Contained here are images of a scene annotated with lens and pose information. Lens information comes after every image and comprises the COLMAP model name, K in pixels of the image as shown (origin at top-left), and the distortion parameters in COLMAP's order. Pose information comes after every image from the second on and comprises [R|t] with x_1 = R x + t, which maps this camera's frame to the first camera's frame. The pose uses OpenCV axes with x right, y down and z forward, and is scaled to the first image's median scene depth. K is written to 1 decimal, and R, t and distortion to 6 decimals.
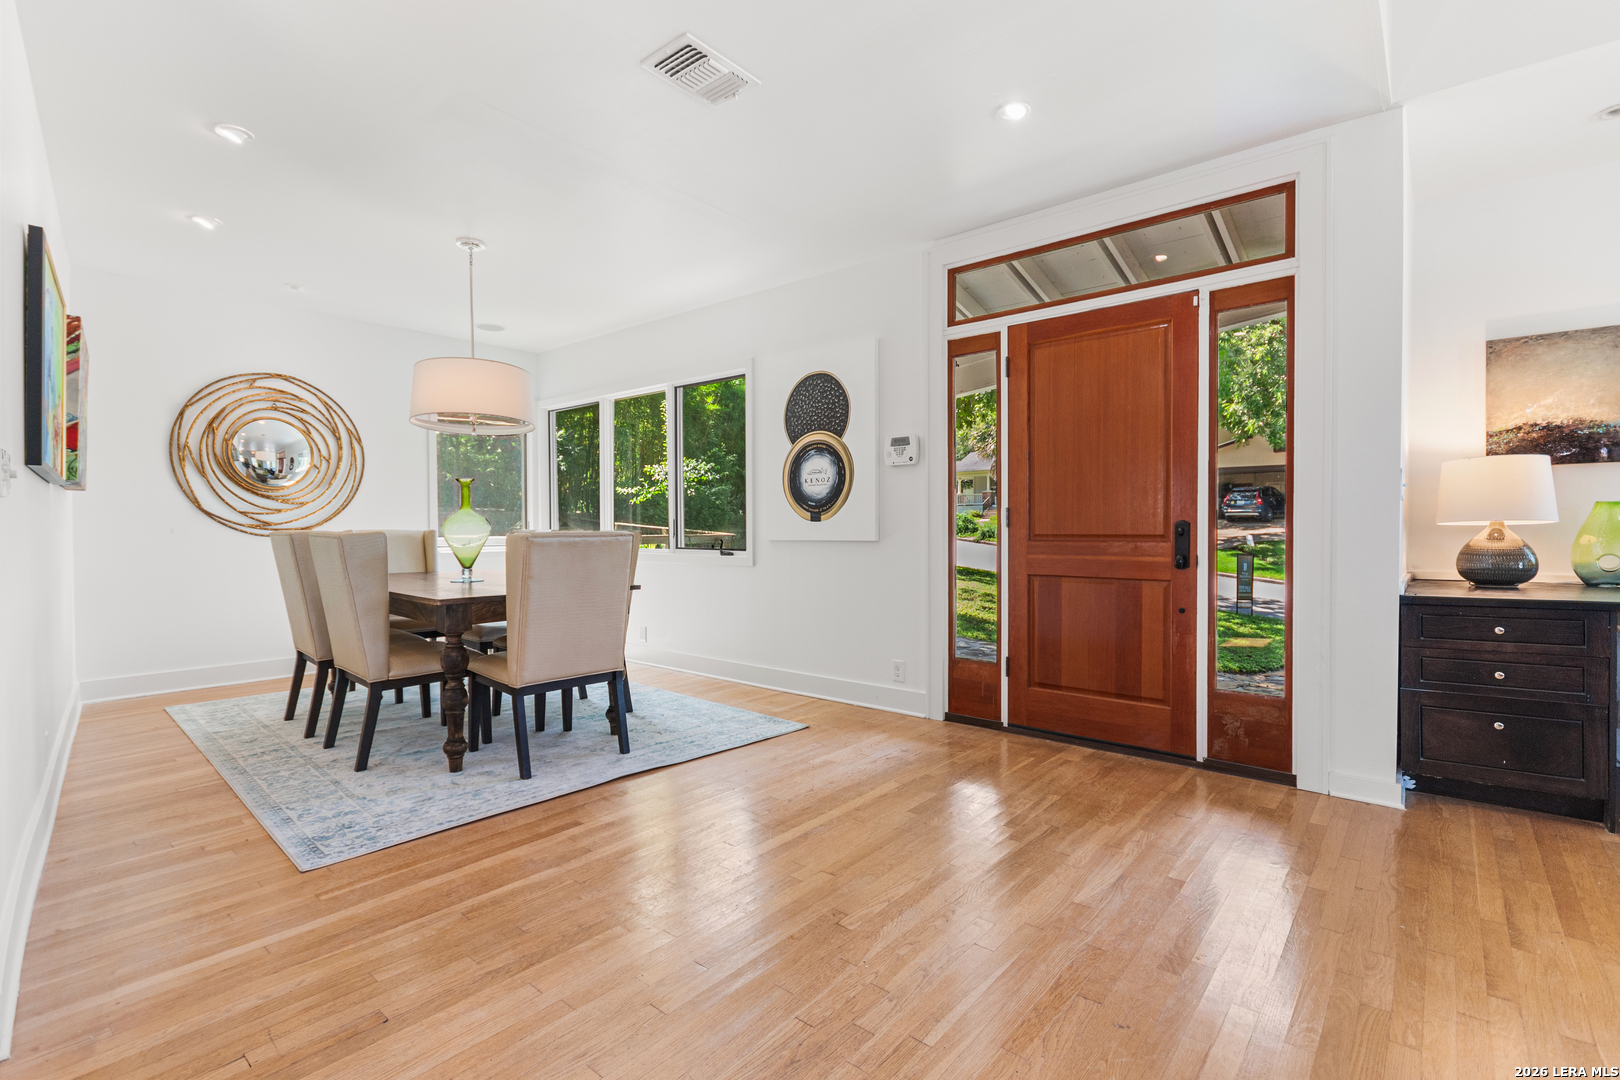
lens RADIAL K [[735.7, 0, 820.1], [0, 735.7, 540.8], [0, 0, 1]] dist [-0.000558, -0.002995]
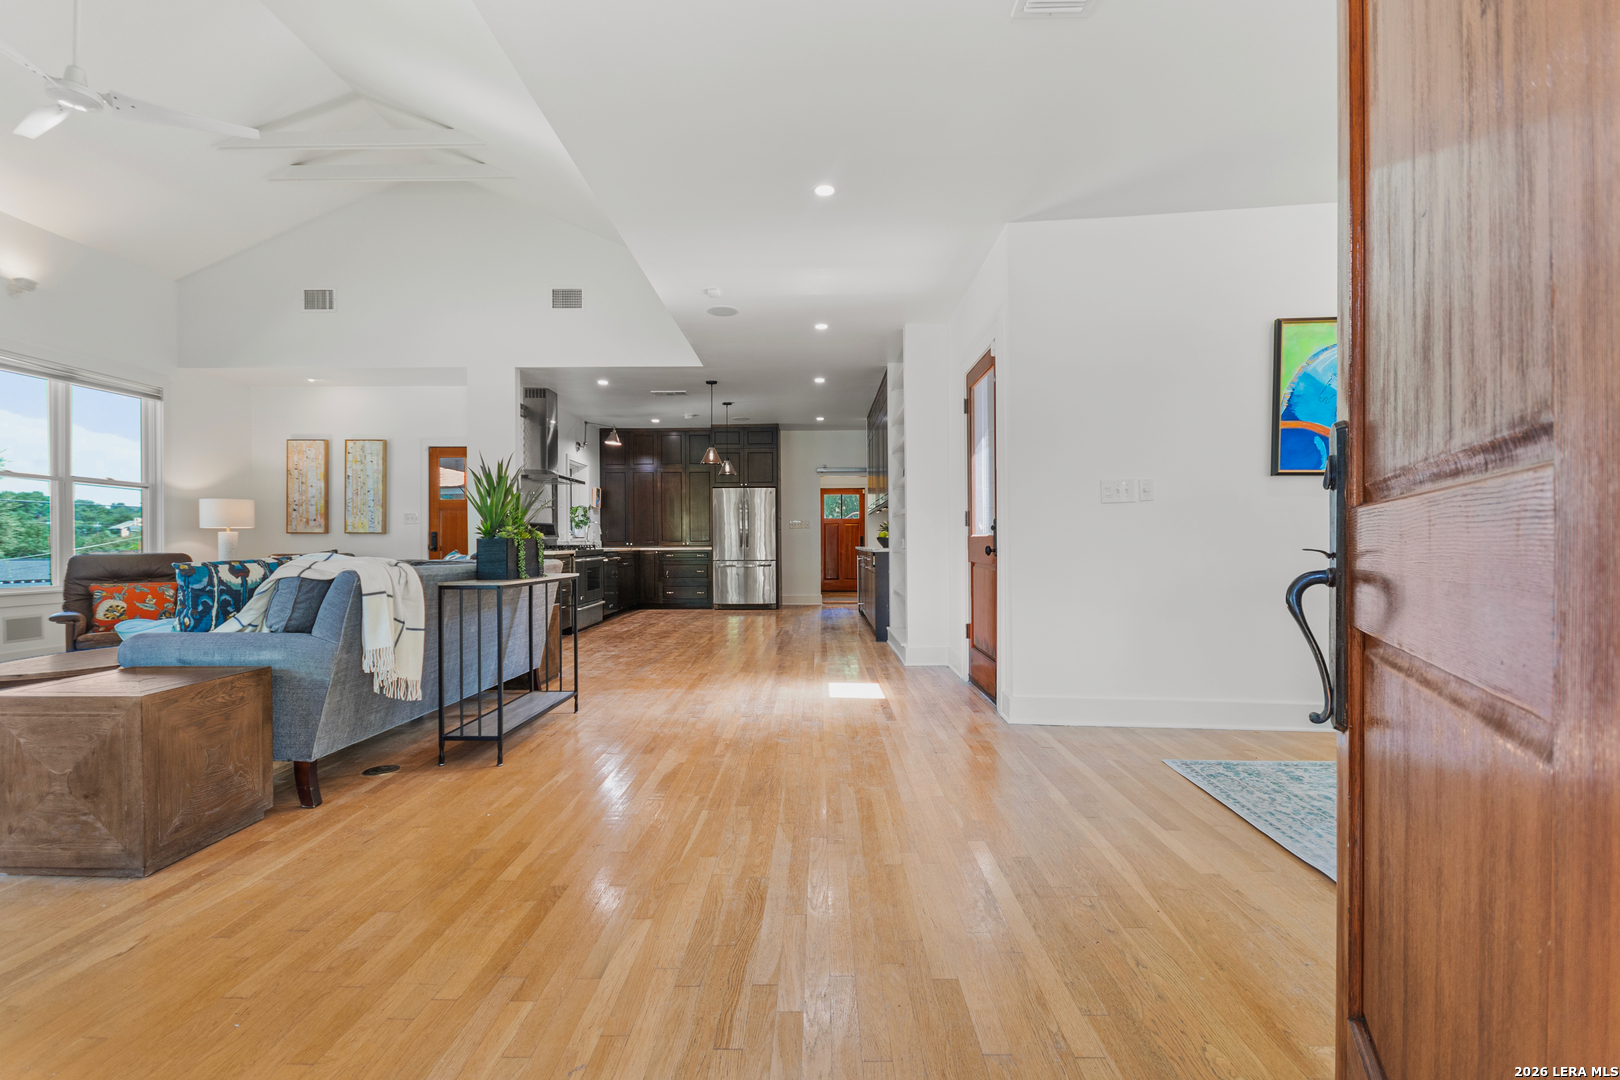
lens RADIAL K [[735.7, 0, 812.6], [0, 735.7, 540.1], [0, 0, 1]] dist [-0.000558, -0.002995]
pose [[-0.777711, 0.003161, -0.628614, 0.423074], [-0.006105, 0.999902, 0.012581, 0.011909], [0.628593, 0.013622, -0.777615, 1.020899]]
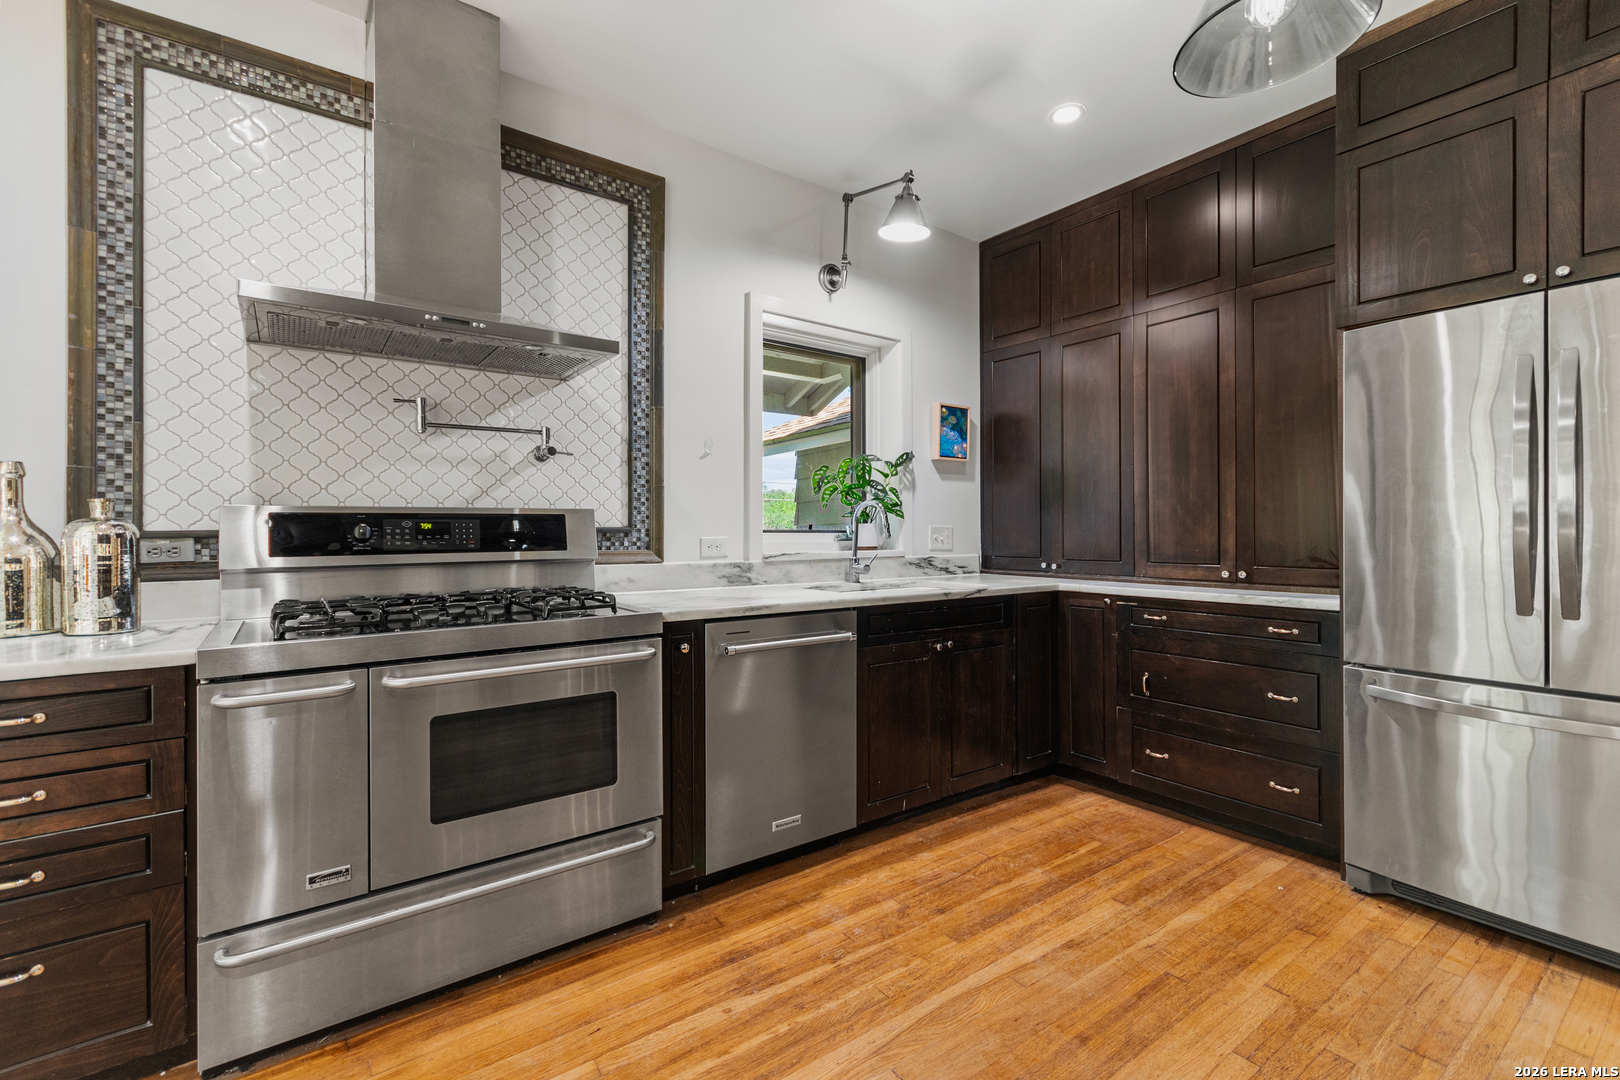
lens RADIAL K [[720.9, 0, 812.2], [0, 720.9, 525.5], [0, 0, 1]] dist [0.007828, 0.000936]
pose [[-0.970132, 0.008370, 0.242433, -0.726492], [0.010567, 0.999914, 0.007764, 0.005725], [-0.242347, 0.010094, -0.970137, -0.659789]]
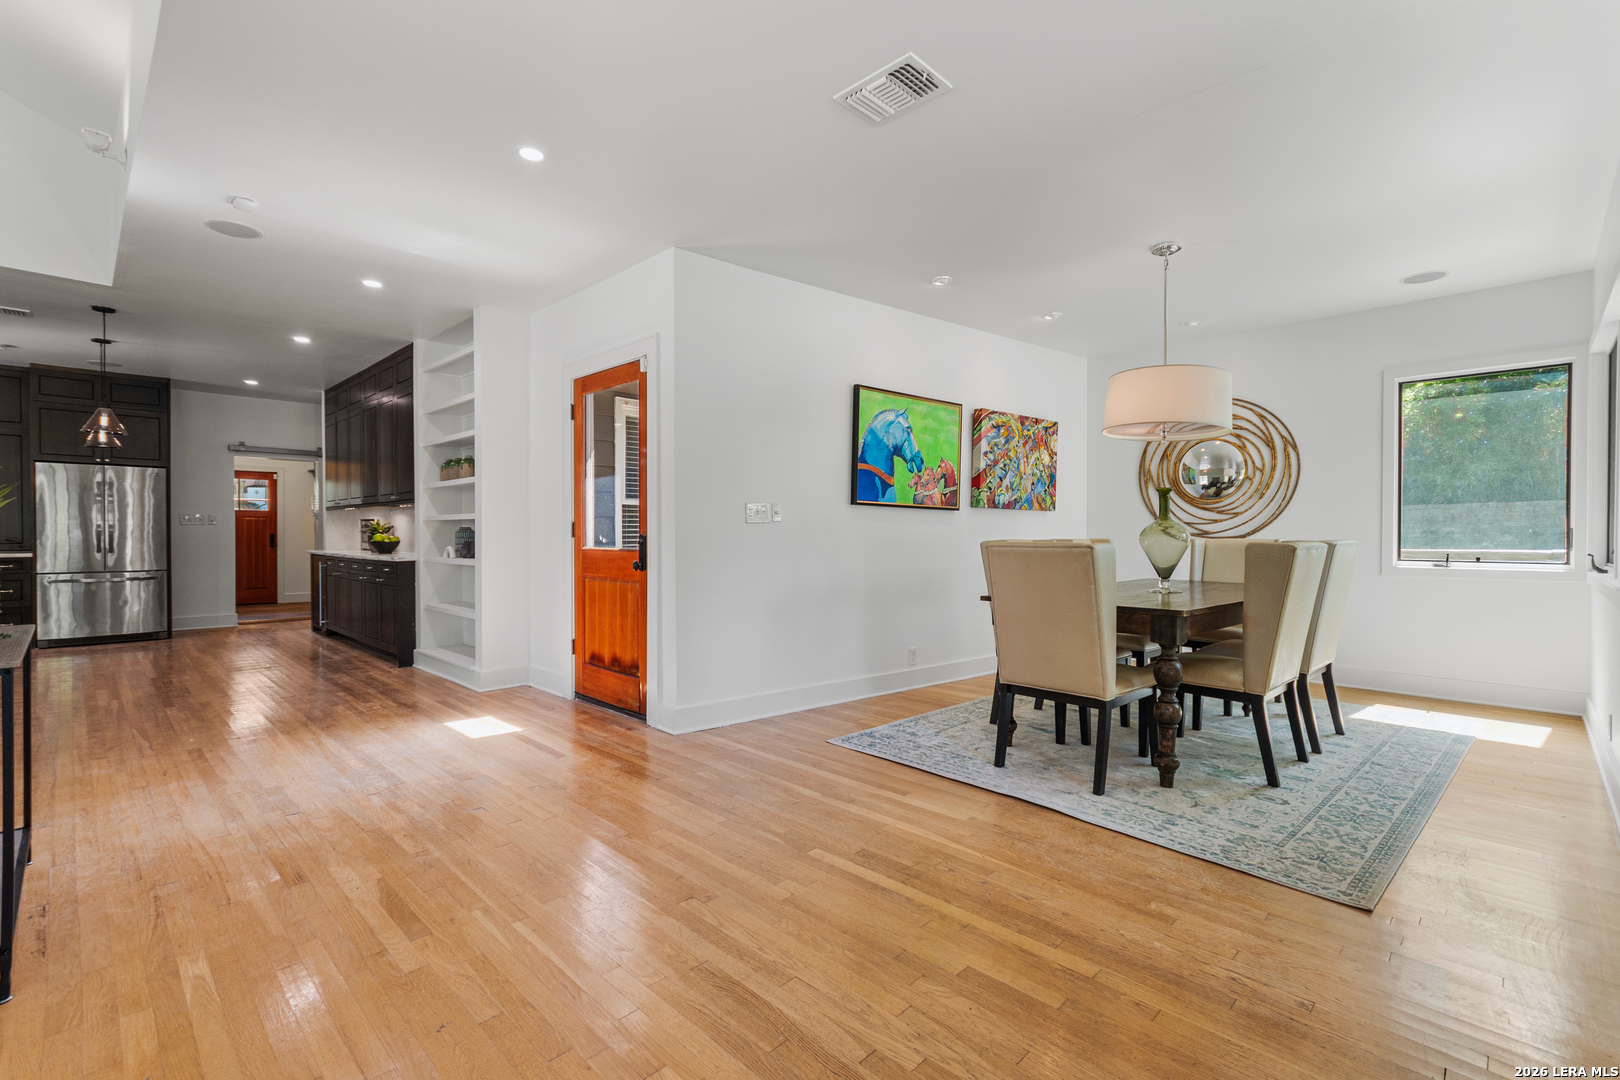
lens RADIAL K [[720.9, 0, 808.9], [0, 720.9, 539.7], [0, 0, 1]] dist [0.007828, 0.000936]
pose [[-0.086774, 0.012288, -0.996152, 0.582243], [-0.020588, 0.999688, 0.014125, -0.021026], [0.996015, 0.021735, -0.086494, 0.671873]]
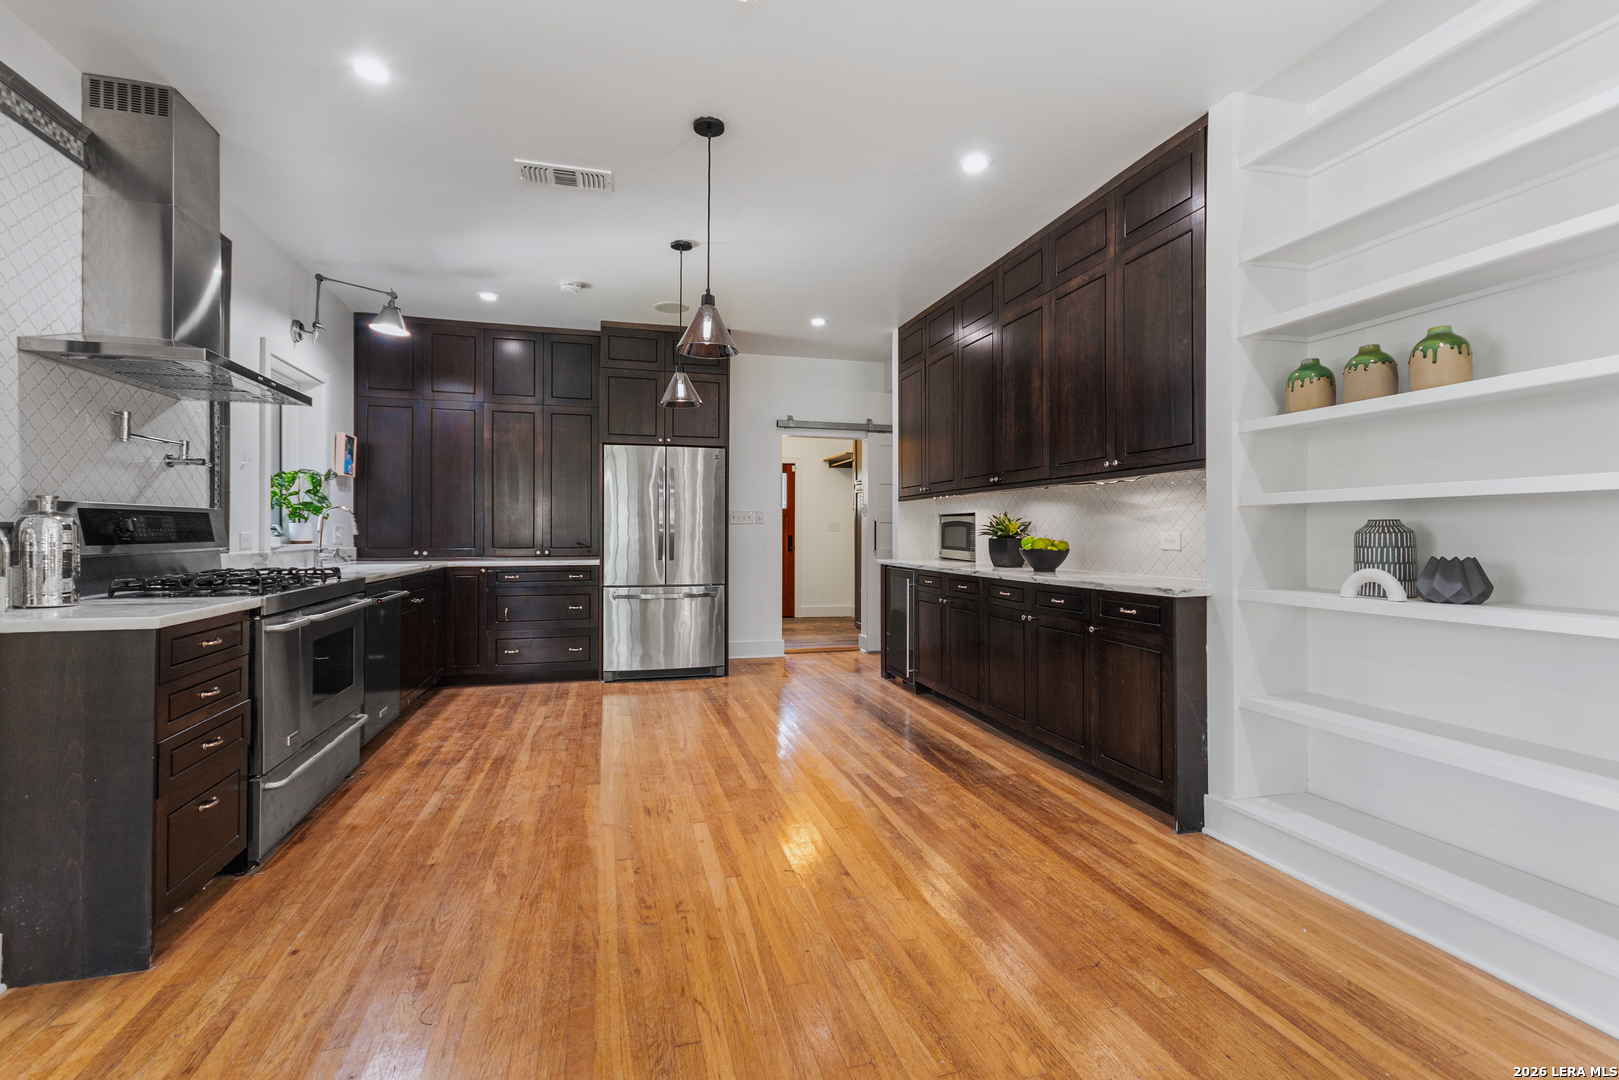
lens RADIAL K [[720.5, 0, 800.6], [0, 720.5, 522.7], [0, 0, 1]] dist [0.007828, 0.000936]
pose [[-0.579963, -0.009783, -0.814584, -0.108345], [-0.015228, 0.999883, -0.001166, 0.000262], [0.814500, 0.011728, -0.580045, -0.241222]]
